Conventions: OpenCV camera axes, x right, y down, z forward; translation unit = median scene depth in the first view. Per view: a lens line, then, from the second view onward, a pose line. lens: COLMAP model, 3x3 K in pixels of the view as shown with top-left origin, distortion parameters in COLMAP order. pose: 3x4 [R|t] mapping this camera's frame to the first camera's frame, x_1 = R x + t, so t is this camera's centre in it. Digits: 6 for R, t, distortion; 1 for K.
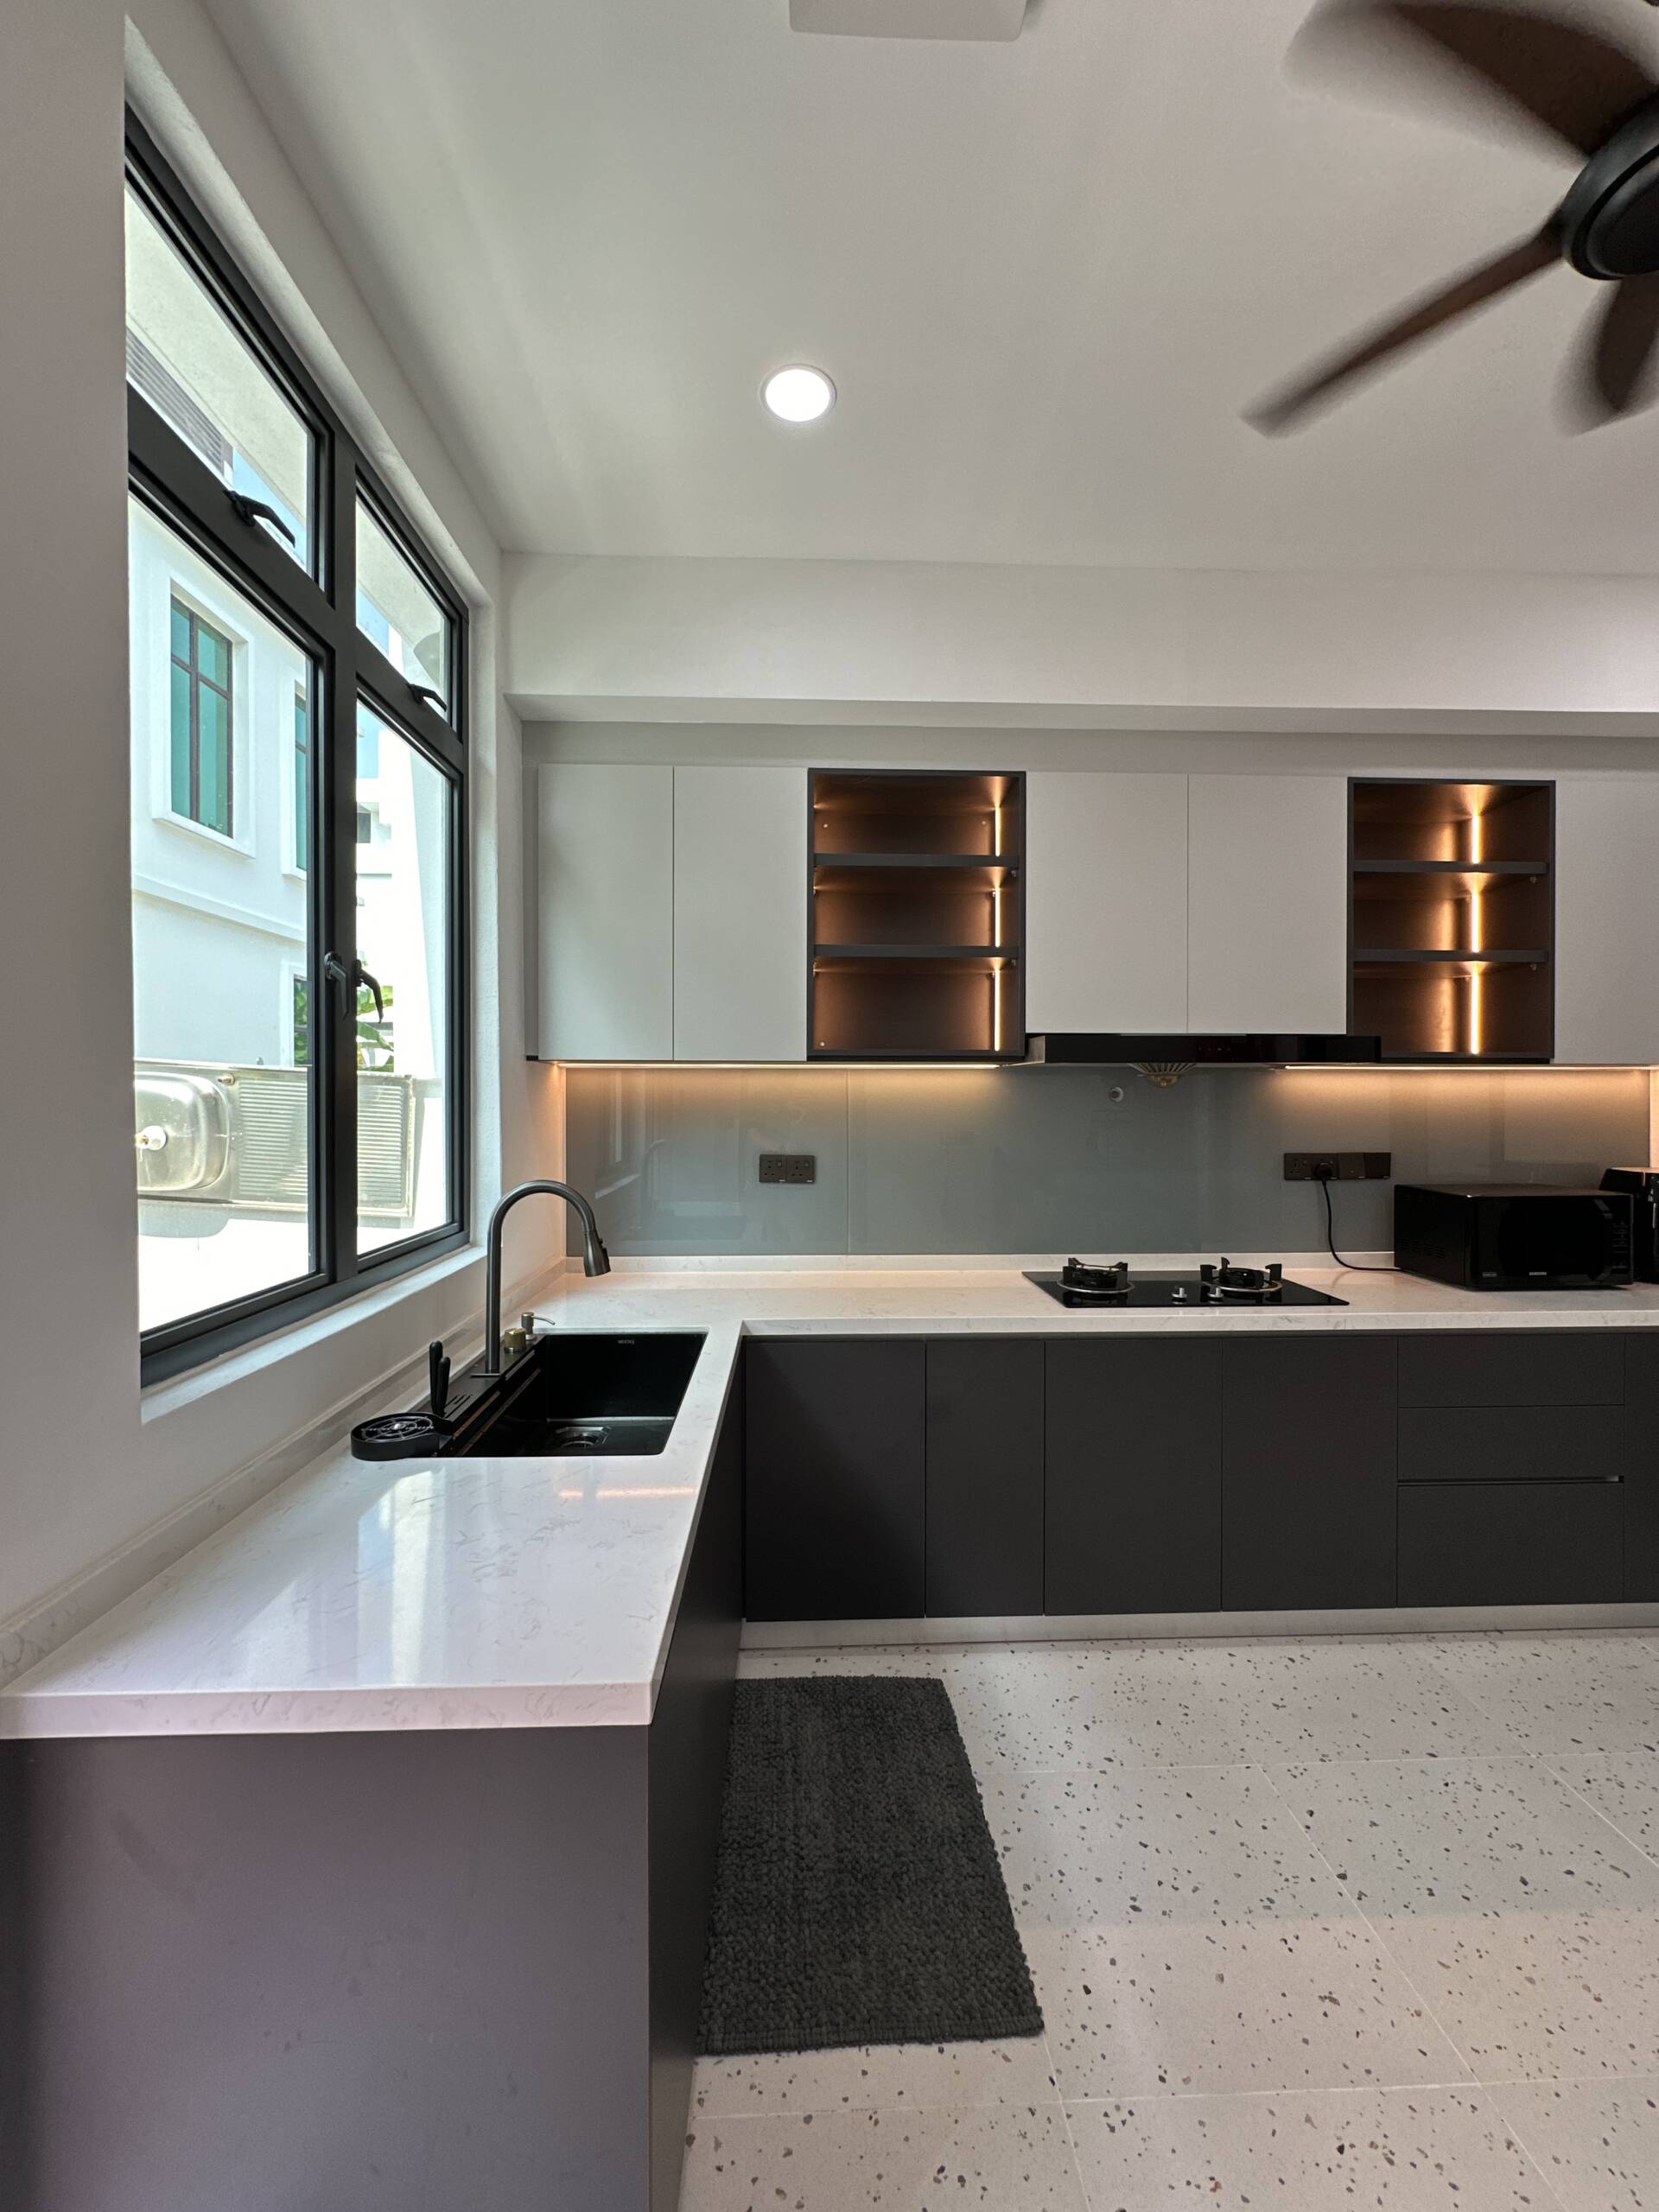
lens RADIAL K [[875.0, 0, 815.6], [0, 875.0, 1108.6], [0, 0, 1]] dist [-0.005775, 0.001872]
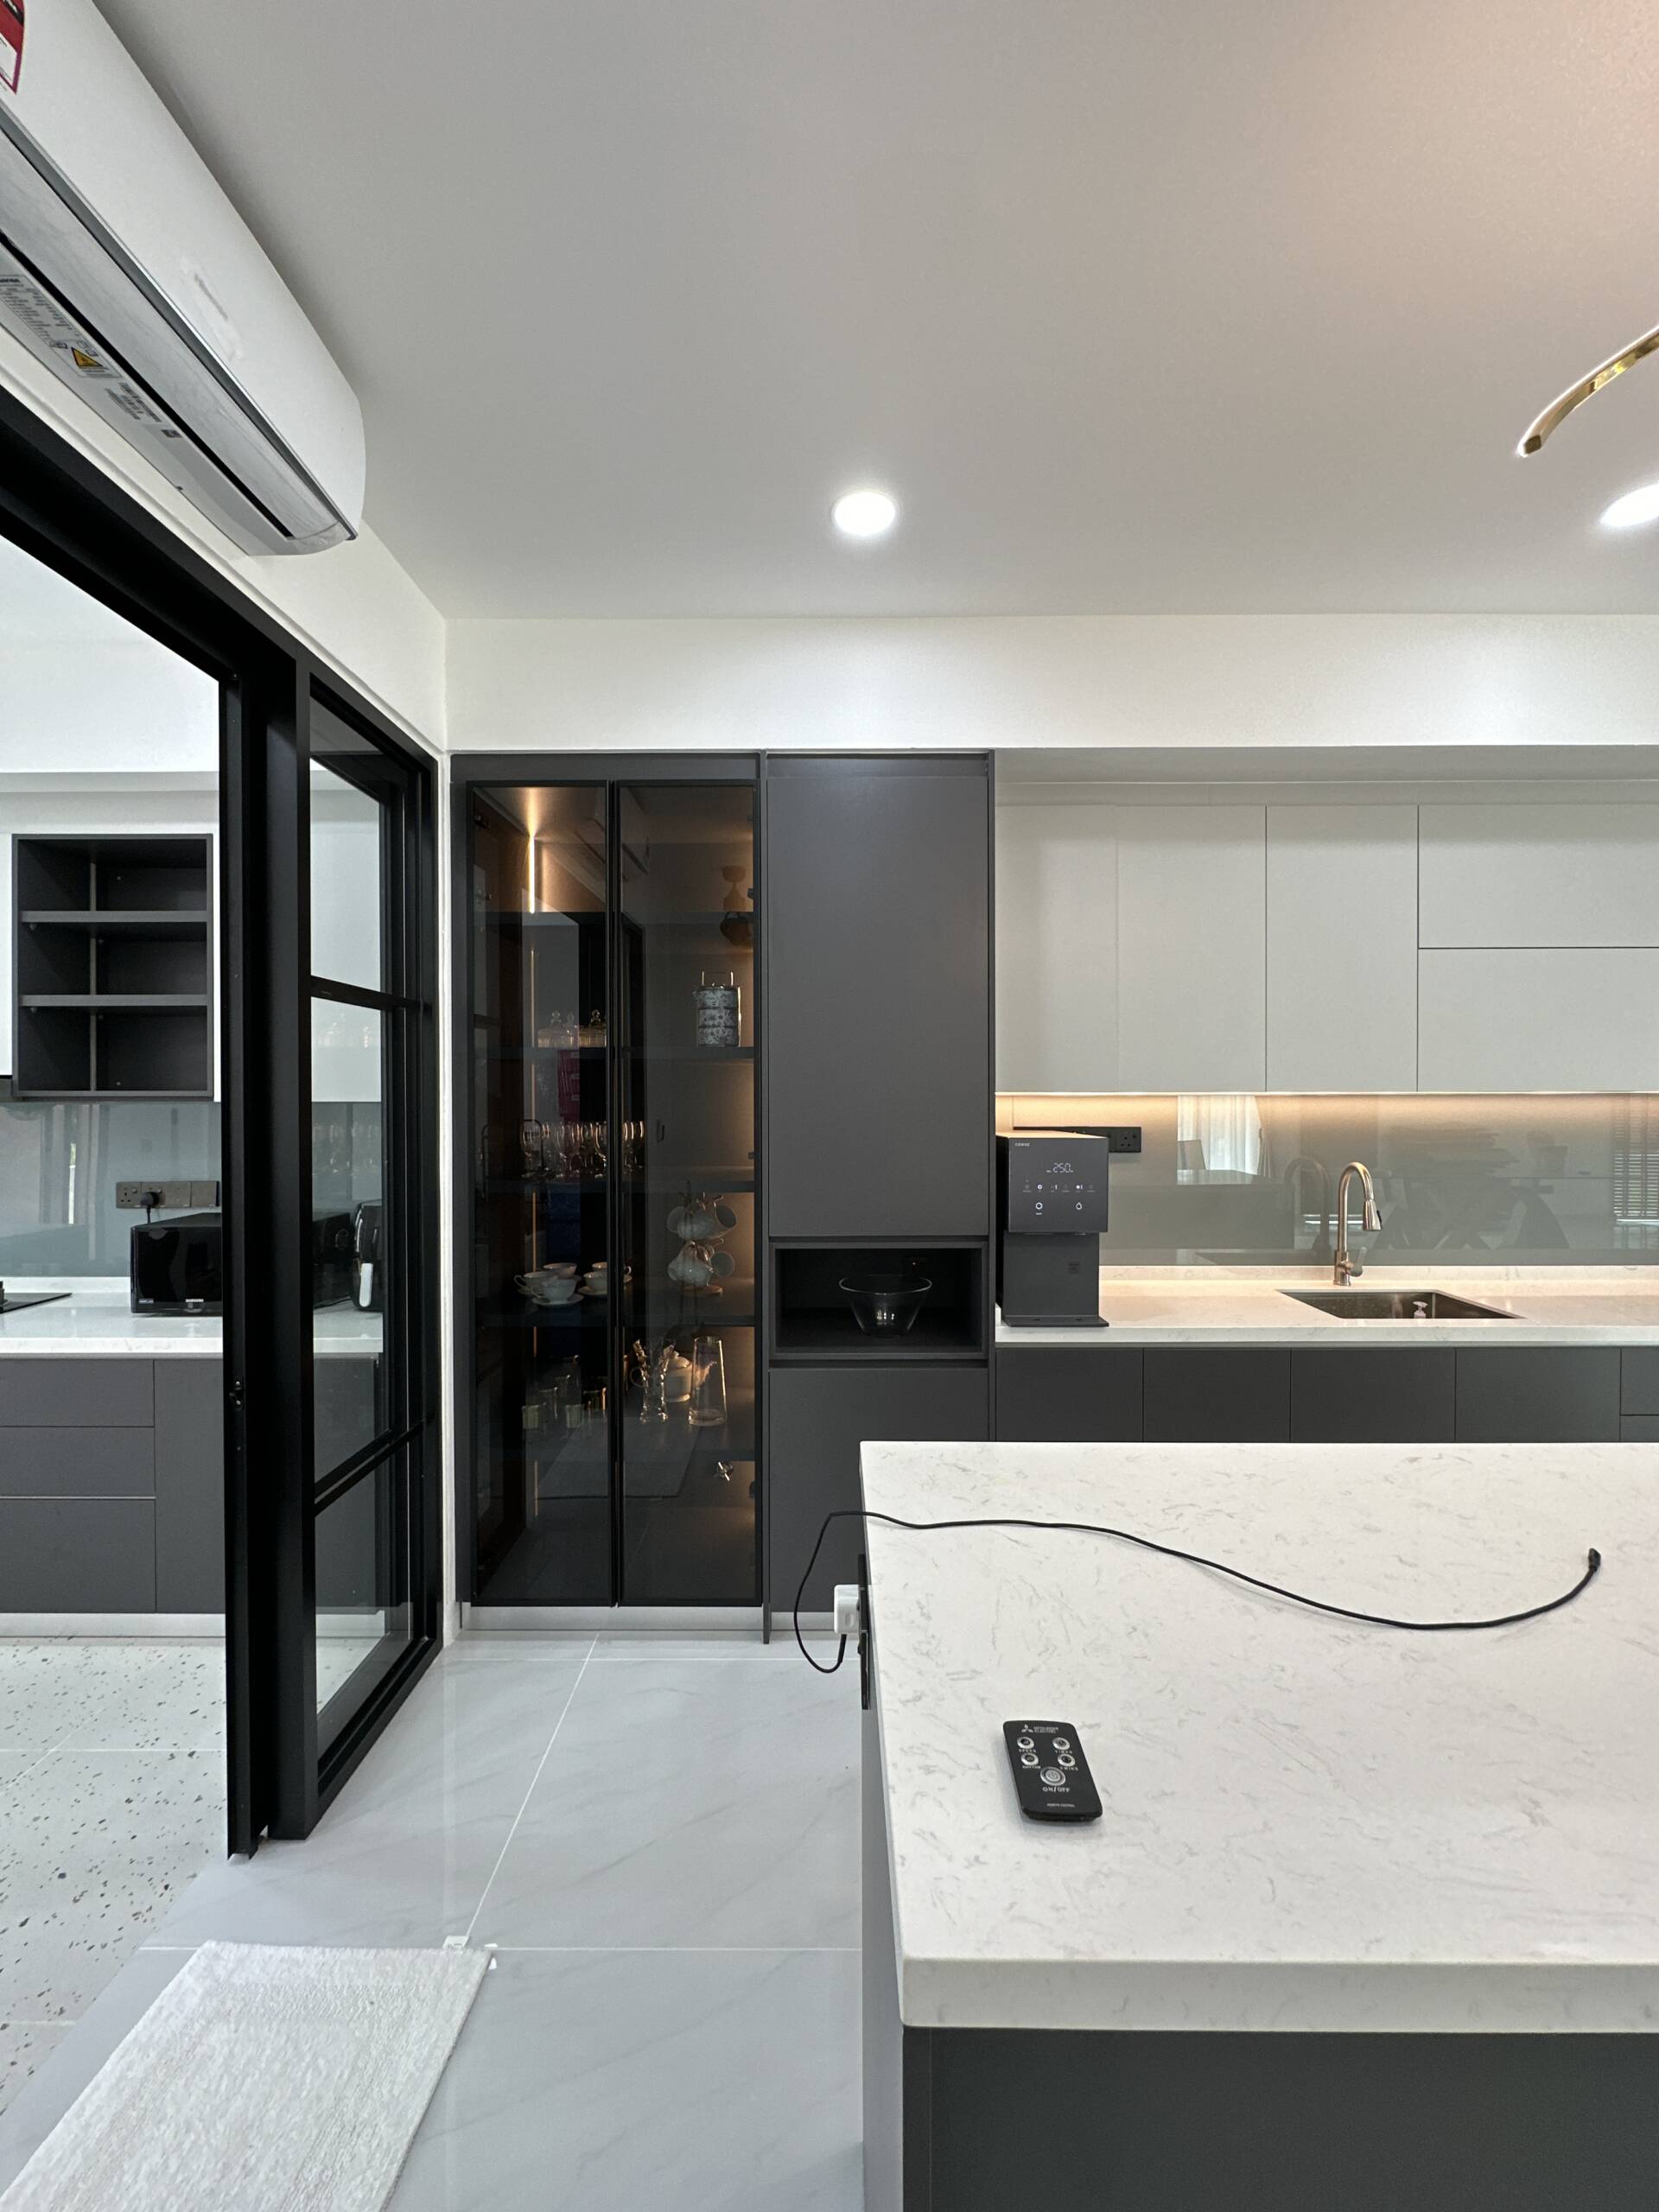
lens RADIAL K [[875.0, 0, 820.7], [0, 875.0, 1103.3], [0, 0, 1]] dist [-0.005775, 0.001872]
pose [[0.999252, -0.002327, -0.038602, 1.639134], [0.002217, 0.999993, -0.002901, -0.045223], [0.038609, 0.002813, 0.999250, -0.024588]]
